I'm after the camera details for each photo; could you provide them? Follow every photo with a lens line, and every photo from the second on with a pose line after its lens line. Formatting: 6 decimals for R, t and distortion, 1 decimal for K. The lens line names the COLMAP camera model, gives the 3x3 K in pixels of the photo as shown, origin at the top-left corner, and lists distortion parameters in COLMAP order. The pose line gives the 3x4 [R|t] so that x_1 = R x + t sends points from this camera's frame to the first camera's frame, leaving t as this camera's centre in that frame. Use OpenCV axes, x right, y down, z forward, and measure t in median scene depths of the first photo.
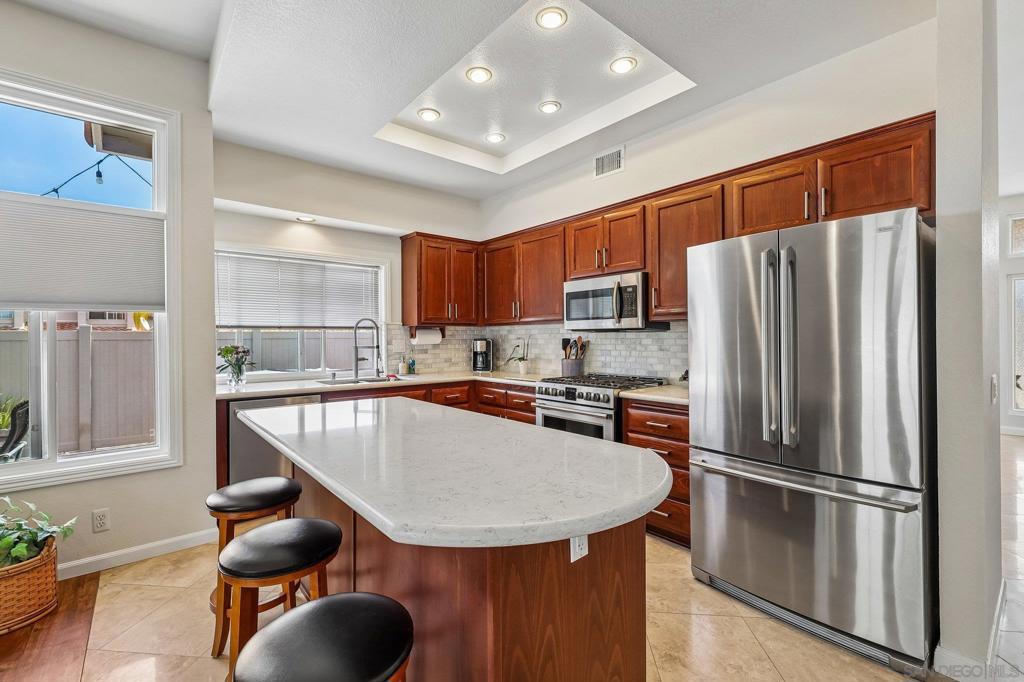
lens RADIAL K [[445.9, 0, 509.6], [0, 445.9, 338.9], [0, 0, 1]] dist [0.001383, -0.000071]
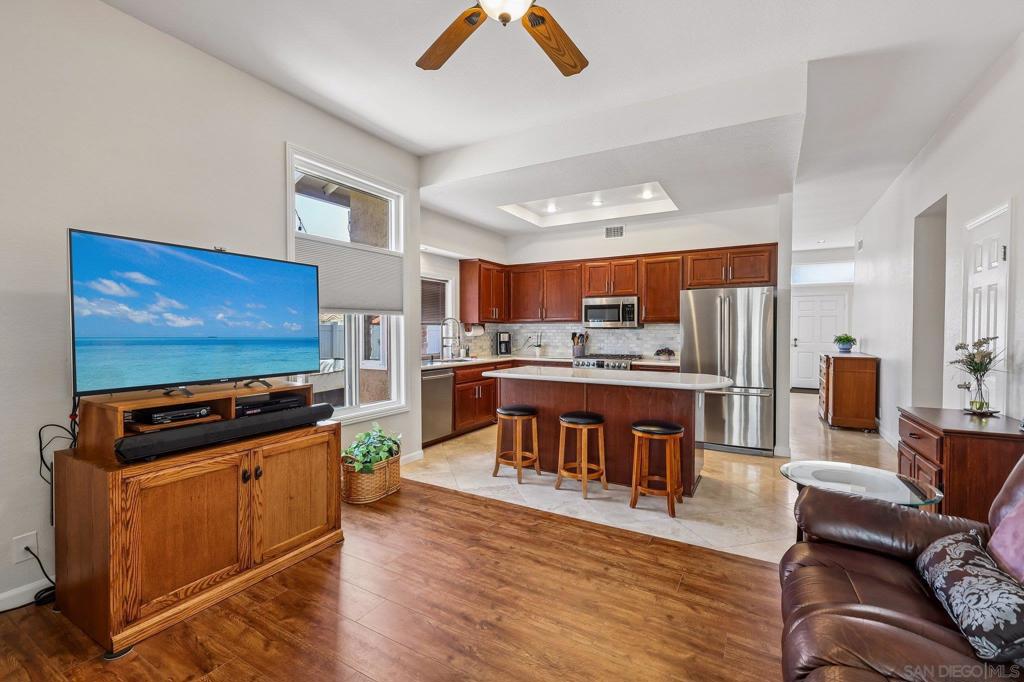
lens RADIAL K [[445.9, 0, 509.6], [0, 445.9, 338.9], [0, 0, 1]] dist [0.001383, -0.000071]
pose [[0.940133, 0.000835, 0.340806, -0.673835], [-0.005904, 0.999887, 0.013839, 0.001248], [-0.340756, -0.015023, 0.940032, -0.449012]]
